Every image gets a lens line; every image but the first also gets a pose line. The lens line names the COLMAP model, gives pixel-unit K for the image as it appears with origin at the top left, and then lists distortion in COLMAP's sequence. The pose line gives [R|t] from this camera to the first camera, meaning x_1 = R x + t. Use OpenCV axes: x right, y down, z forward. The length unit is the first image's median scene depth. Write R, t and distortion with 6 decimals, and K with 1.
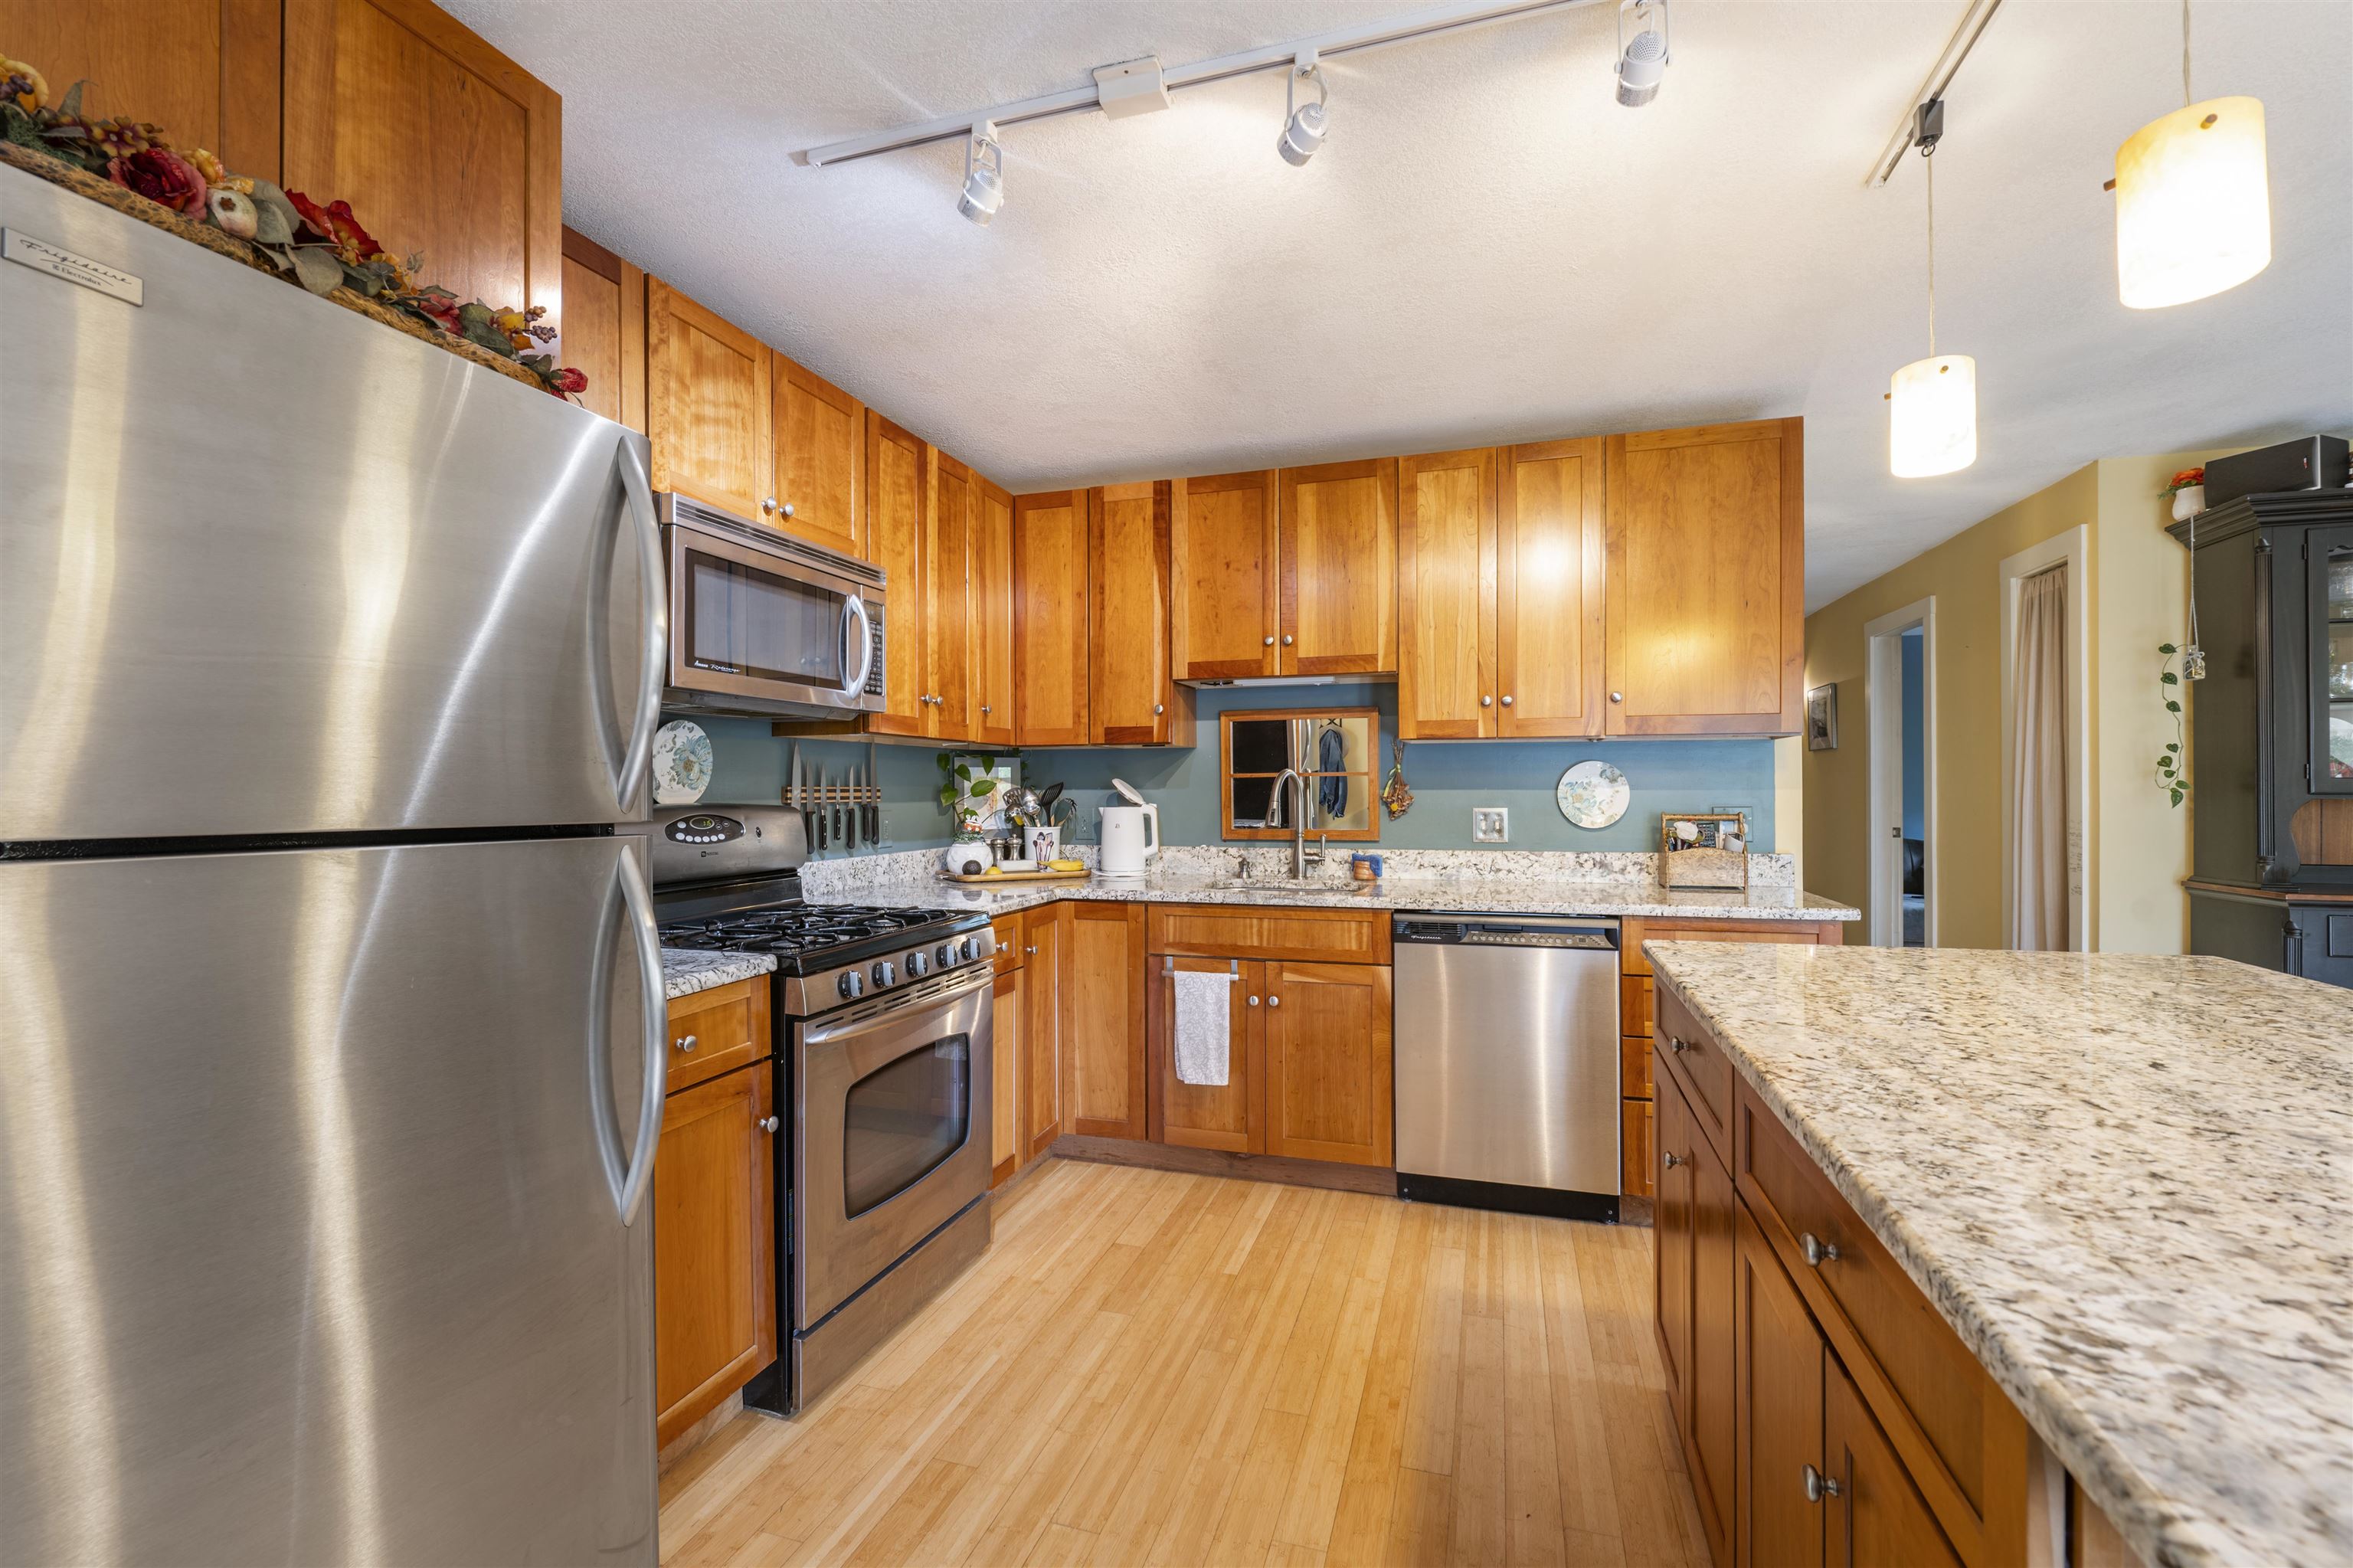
lens RADIAL K [[1006.0, 0, 1175.8], [0, 1006.0, 789.1], [0, 0, 1]] dist [-0.001582, -0.004397]
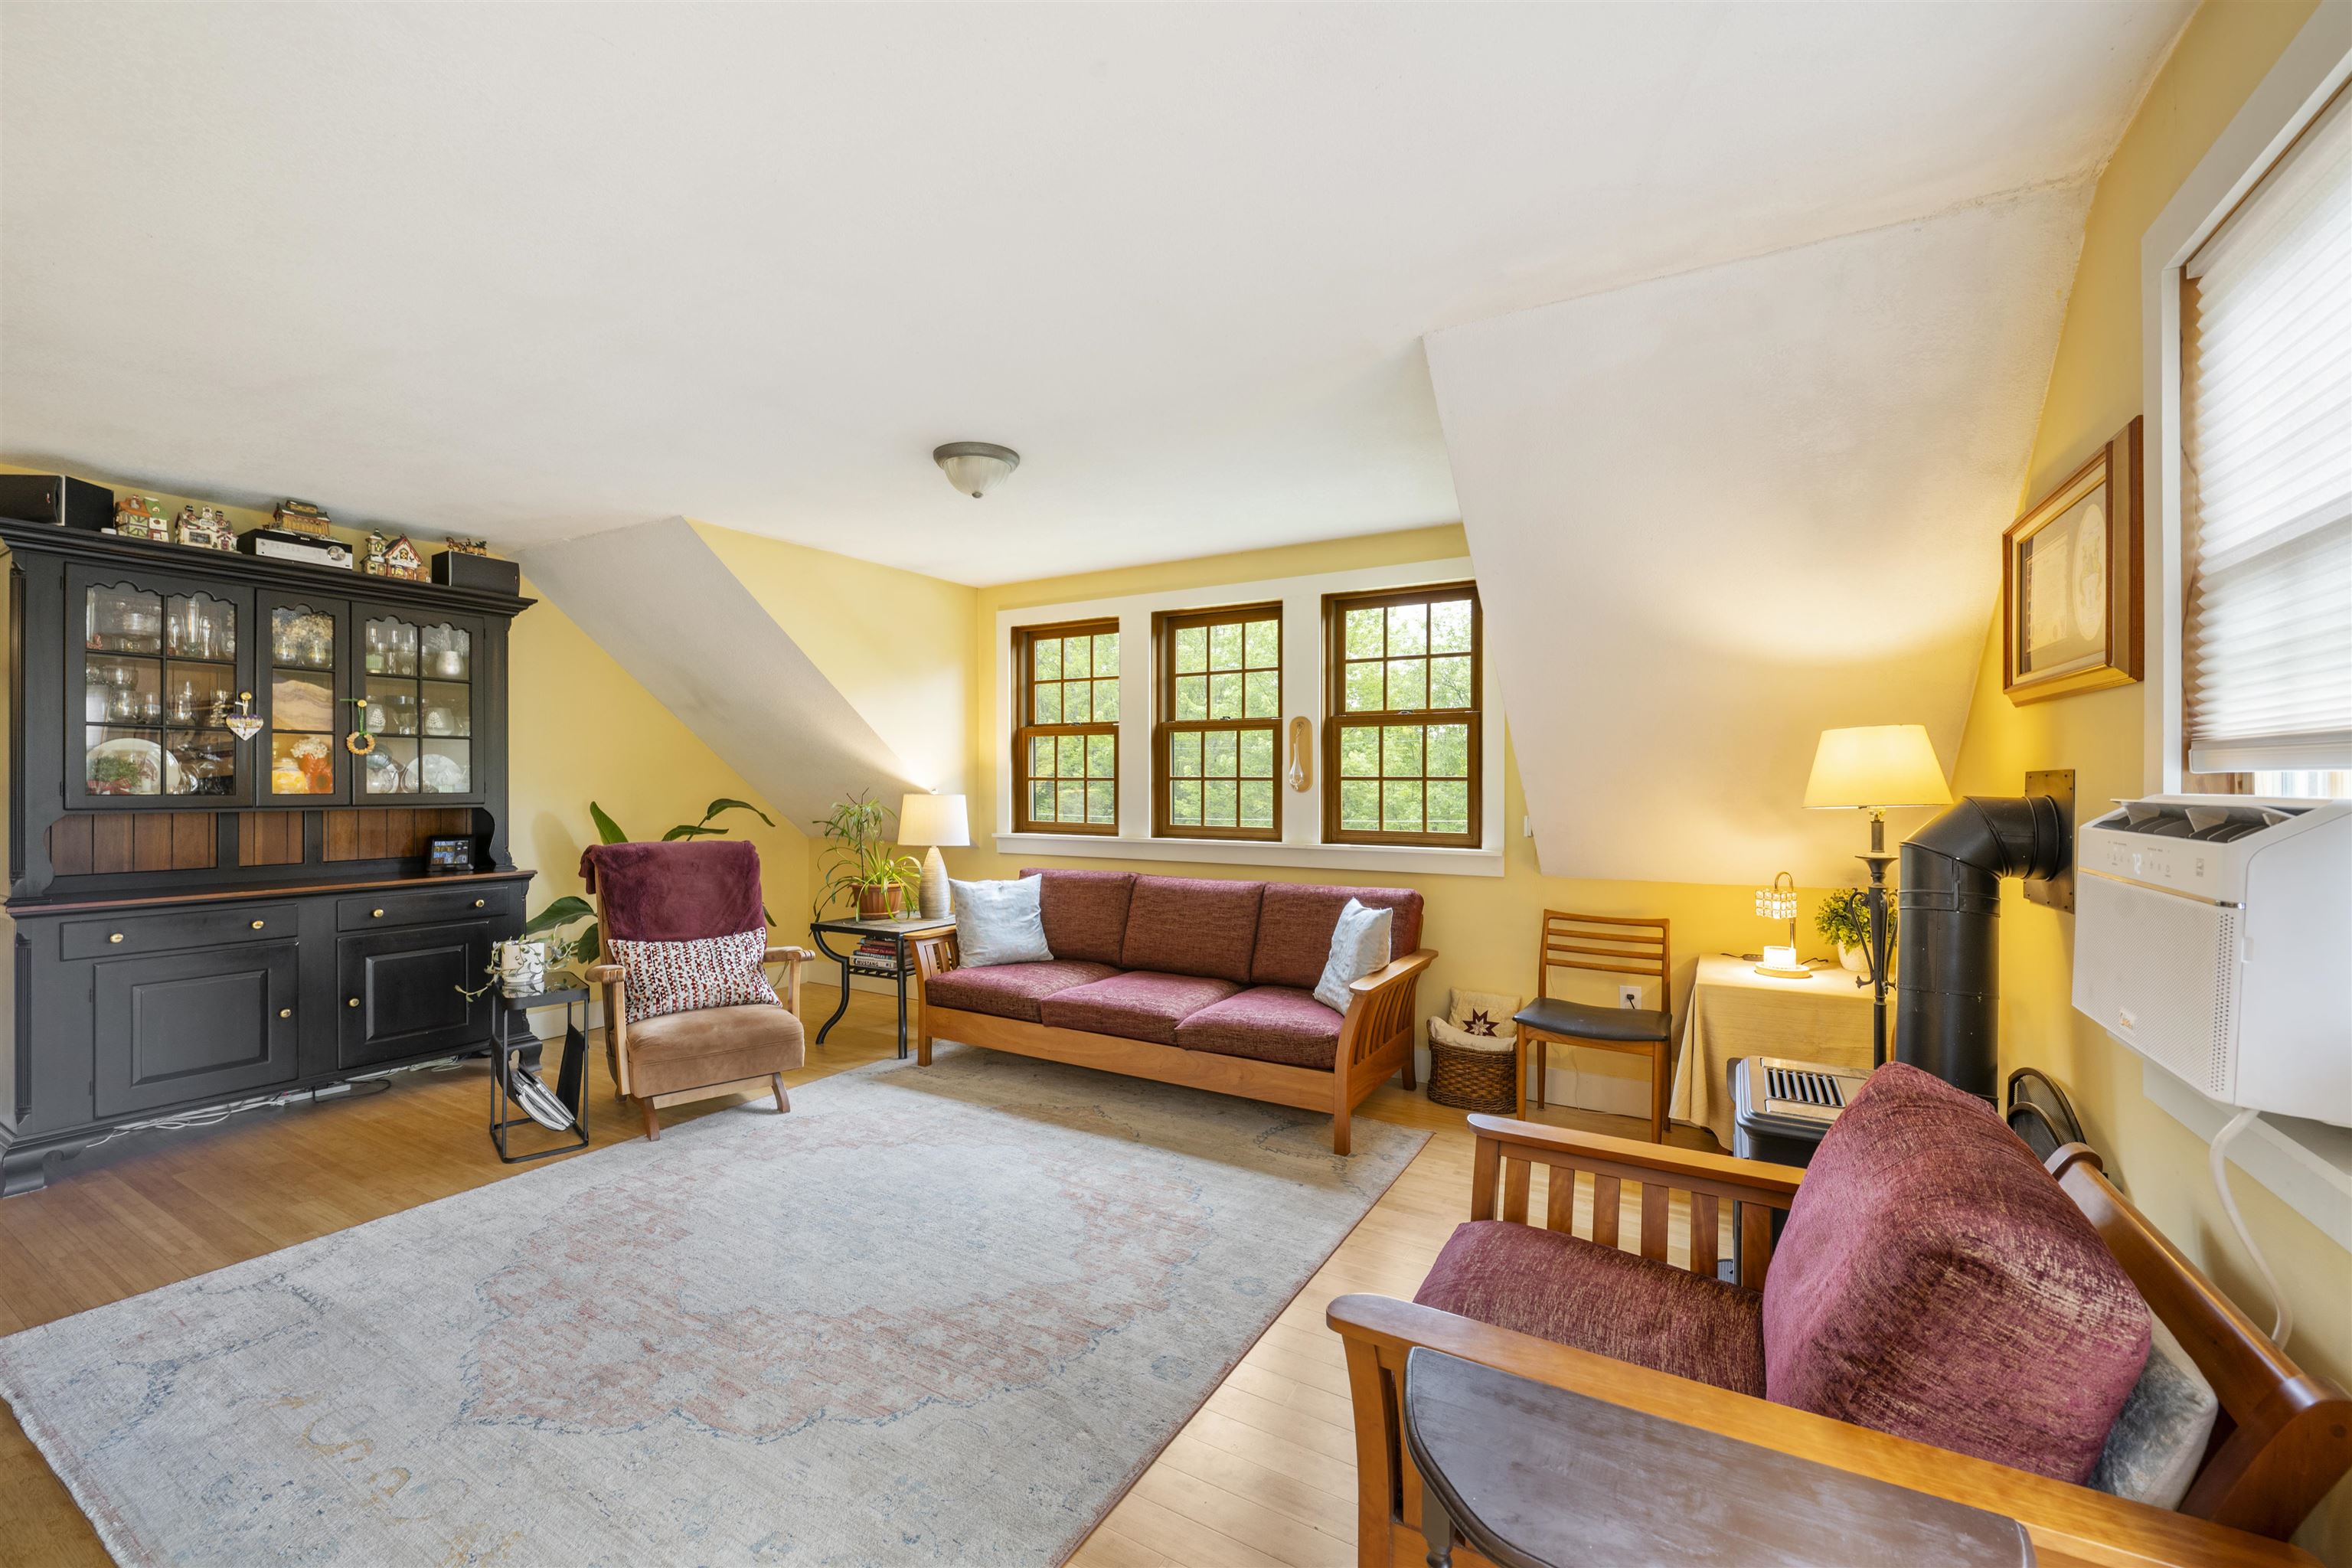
lens RADIAL K [[949.8, 0, 1176.0], [0, 949.8, 784.0], [0, 0, 1]] dist [-0.008238, -0.000410]
pose [[0.219178, 0.004454, 0.975675, 0.406462], [-0.002136, 0.999989, -0.004085, -0.020555], [-0.975683, -0.001189, 0.219185, -0.371978]]
